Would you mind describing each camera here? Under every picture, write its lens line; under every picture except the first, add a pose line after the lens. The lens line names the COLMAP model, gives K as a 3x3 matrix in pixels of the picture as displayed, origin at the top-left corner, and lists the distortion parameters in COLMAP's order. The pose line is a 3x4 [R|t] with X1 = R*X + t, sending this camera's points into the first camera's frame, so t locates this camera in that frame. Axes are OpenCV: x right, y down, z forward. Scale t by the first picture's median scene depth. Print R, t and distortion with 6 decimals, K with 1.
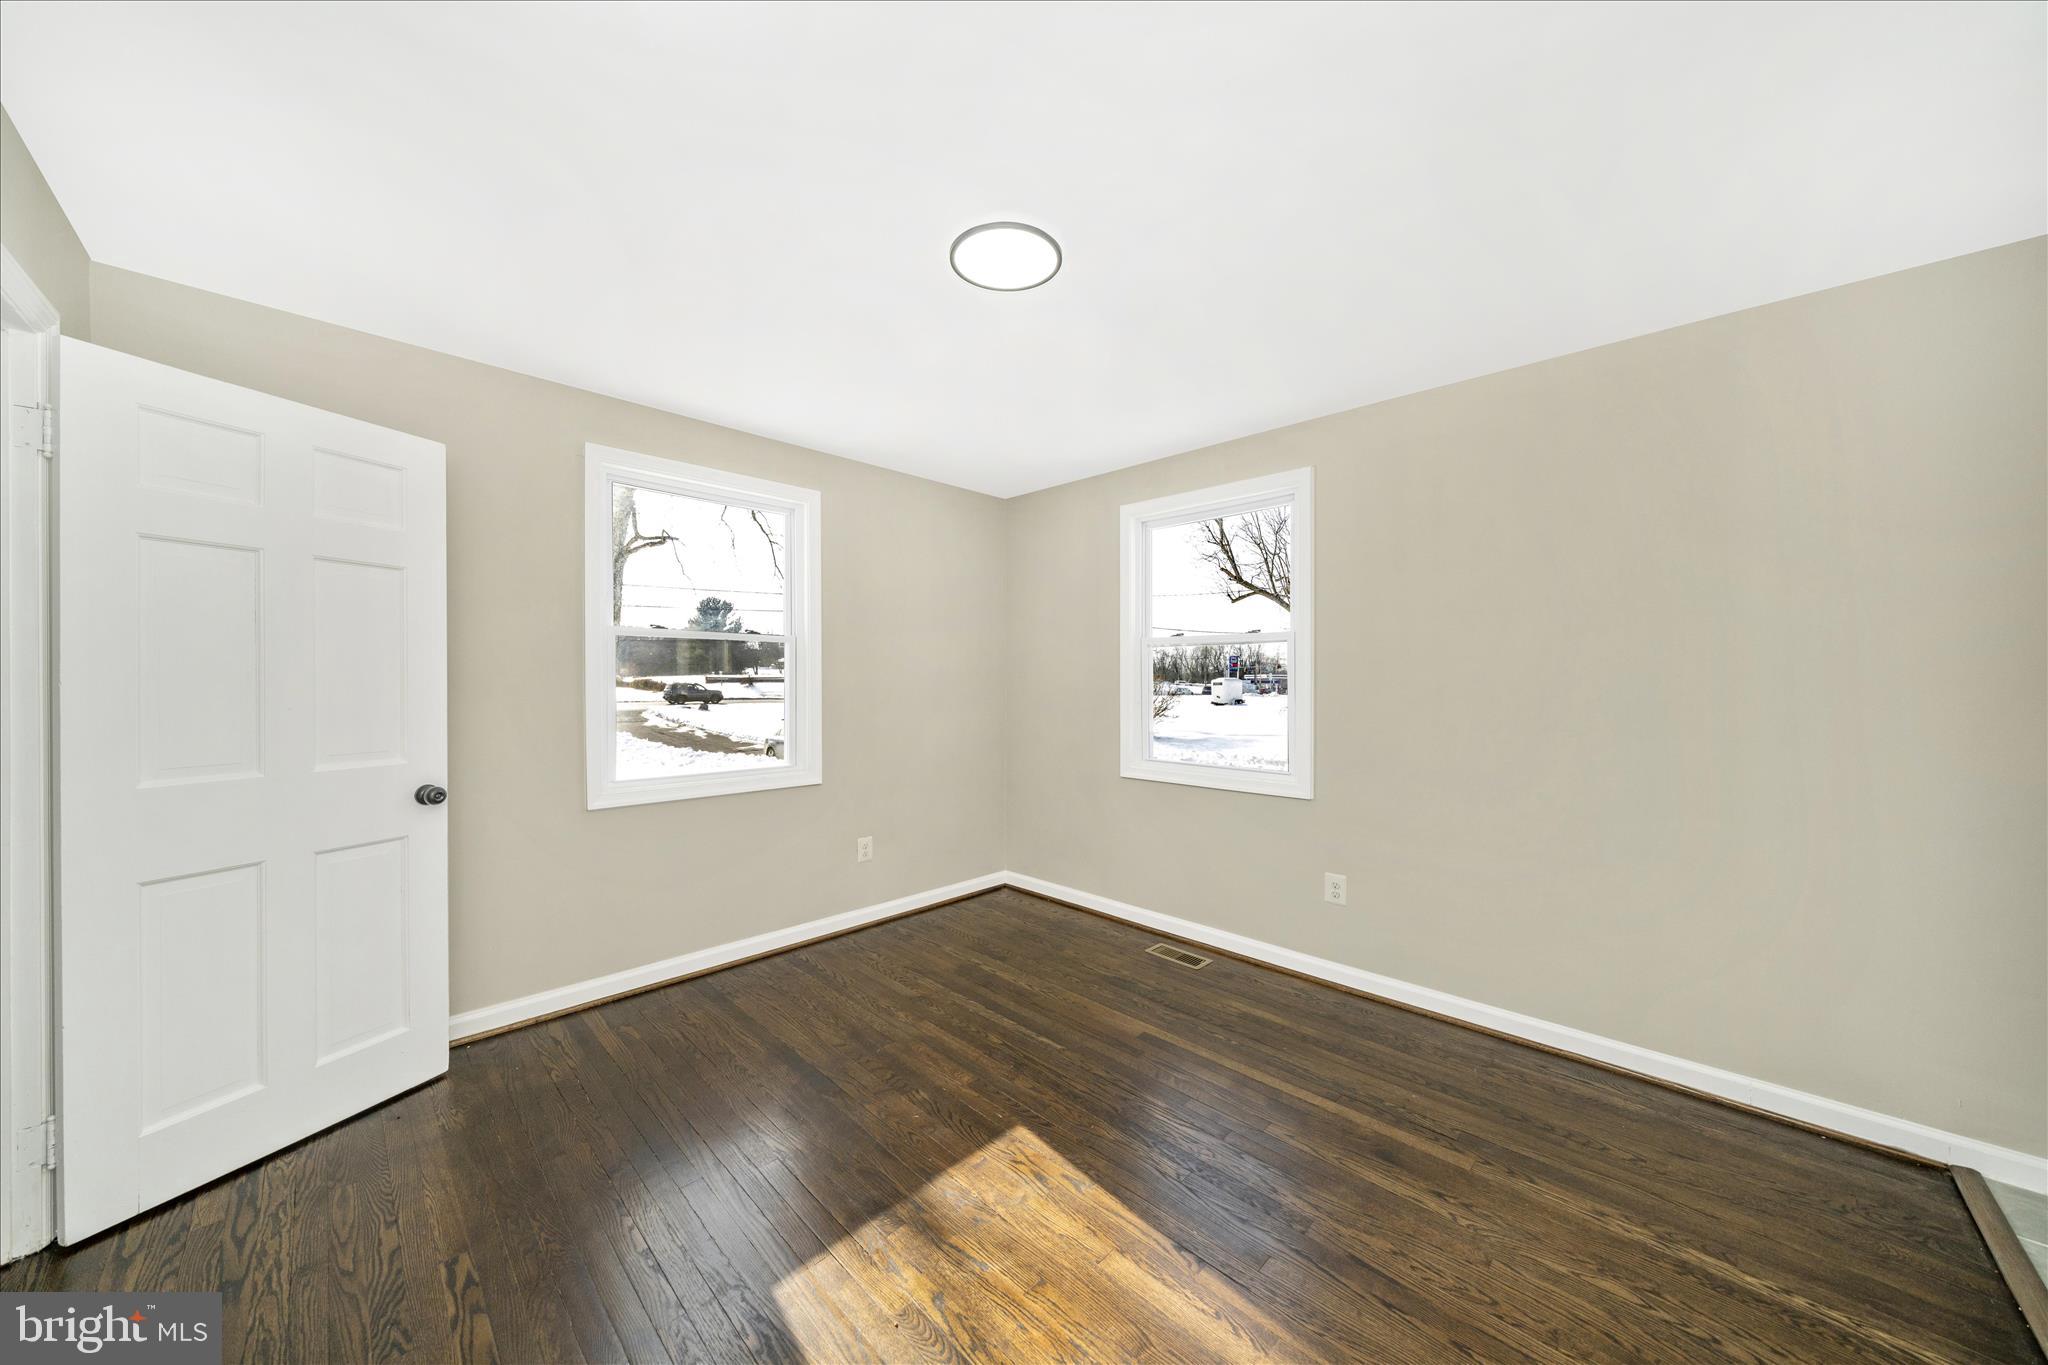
lens RADIAL K [[701.9, 0, 1024.0], [0, 701.9, 682.5], [0, 0, 1]] dist [-0.006520, -0.000020]
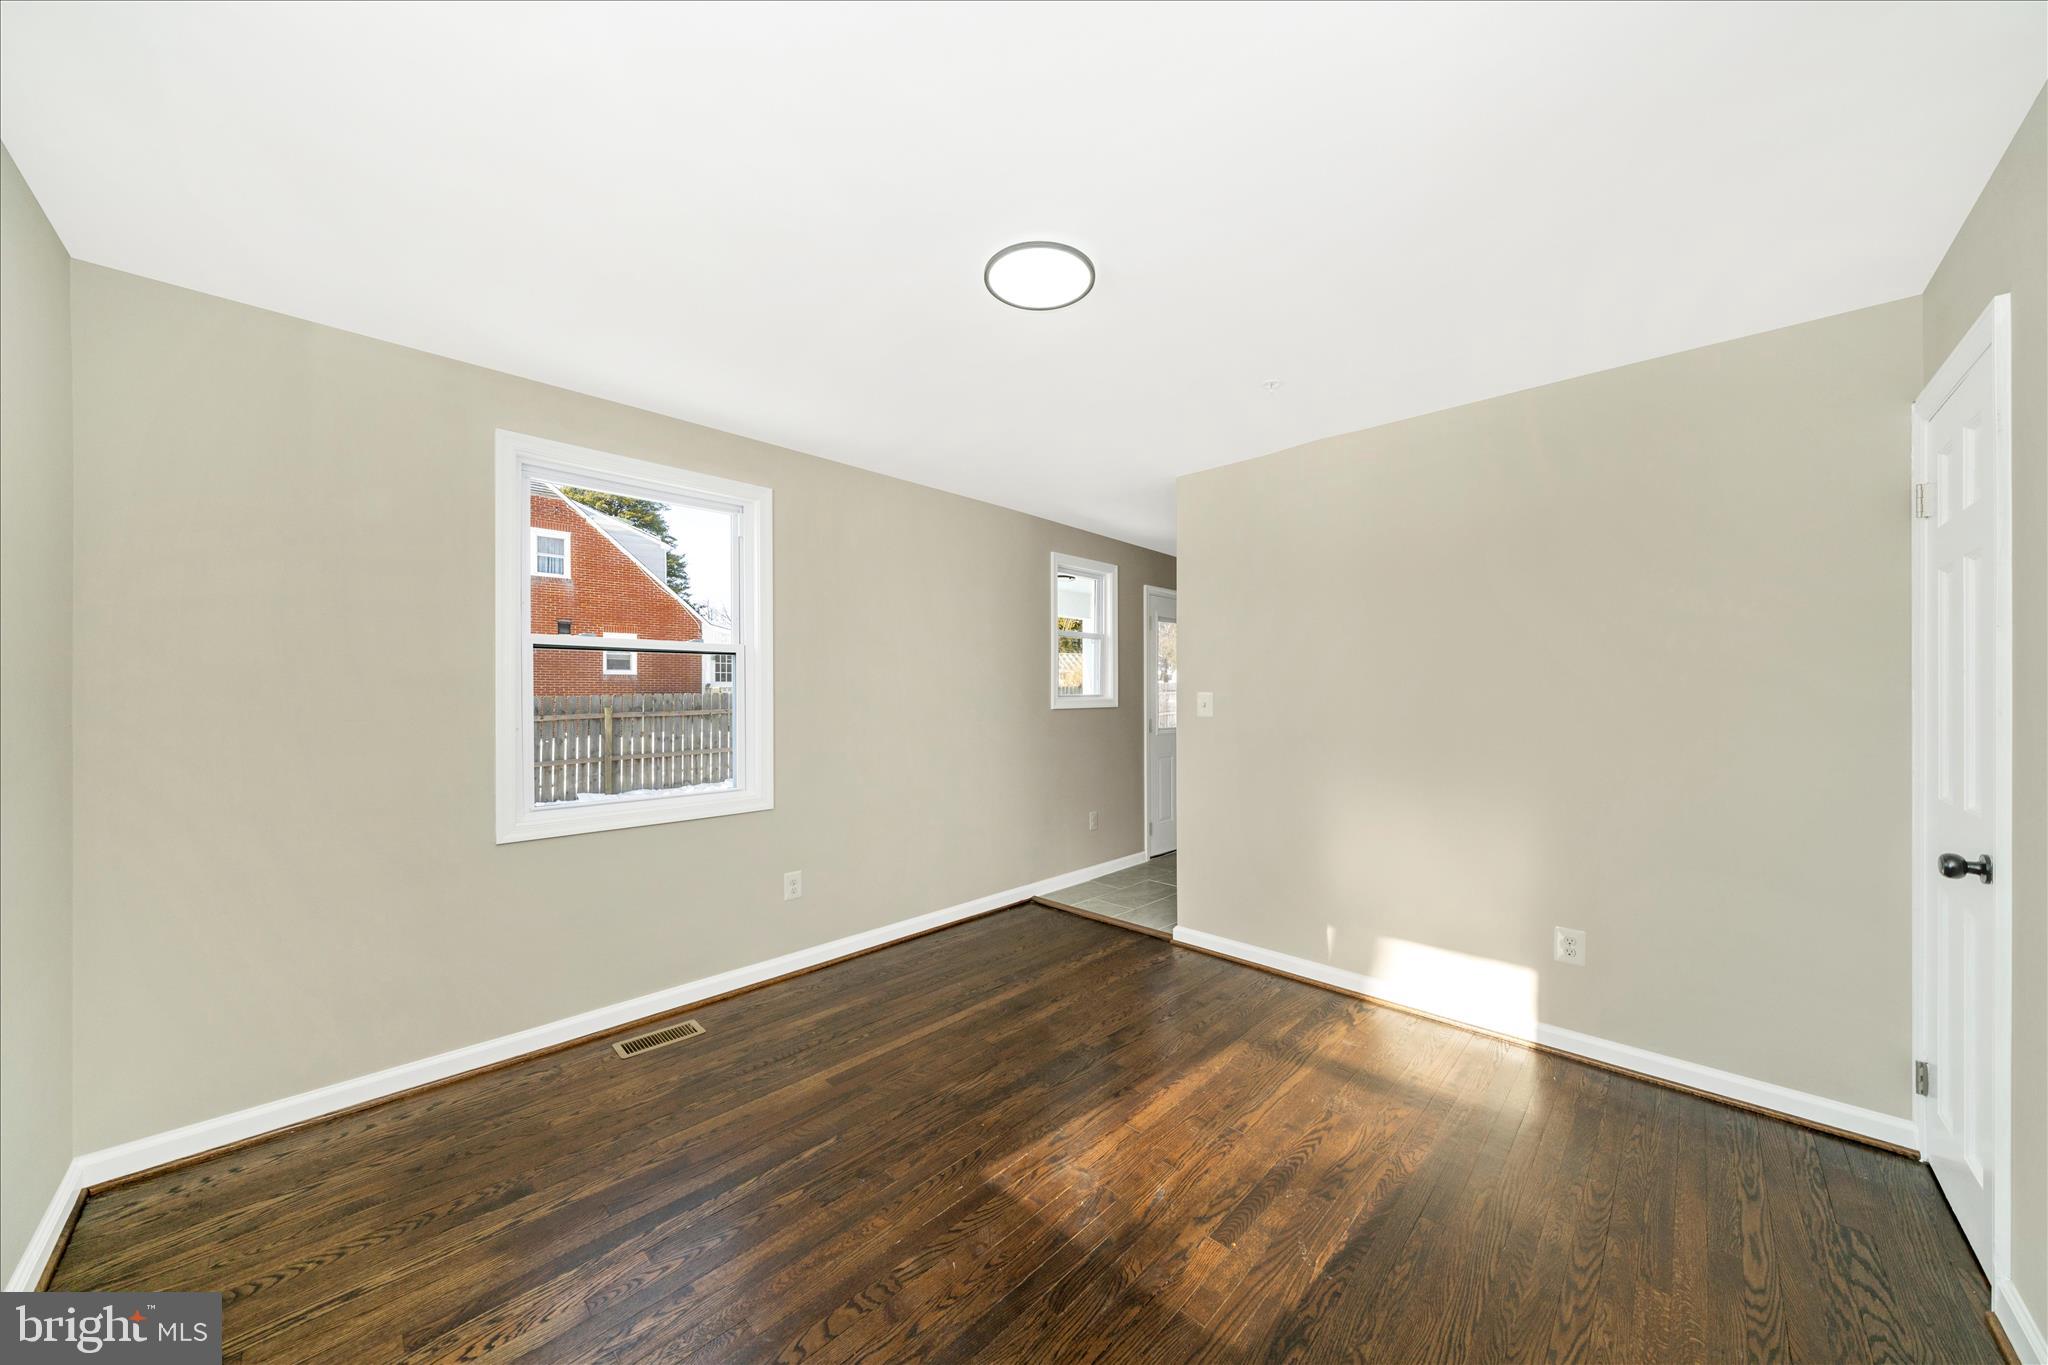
lens RADIAL K [[695.8, 0, 1019.9], [0, 695.8, 686.3], [0, 0, 1]] dist [-0.002712, -0.000035]
pose [[-0.010812, 0.004528, 0.999931, -0.846689], [0.004193, 0.999981, -0.004483, -0.015326], [-0.999933, 0.004144, -0.010831, 0.852648]]
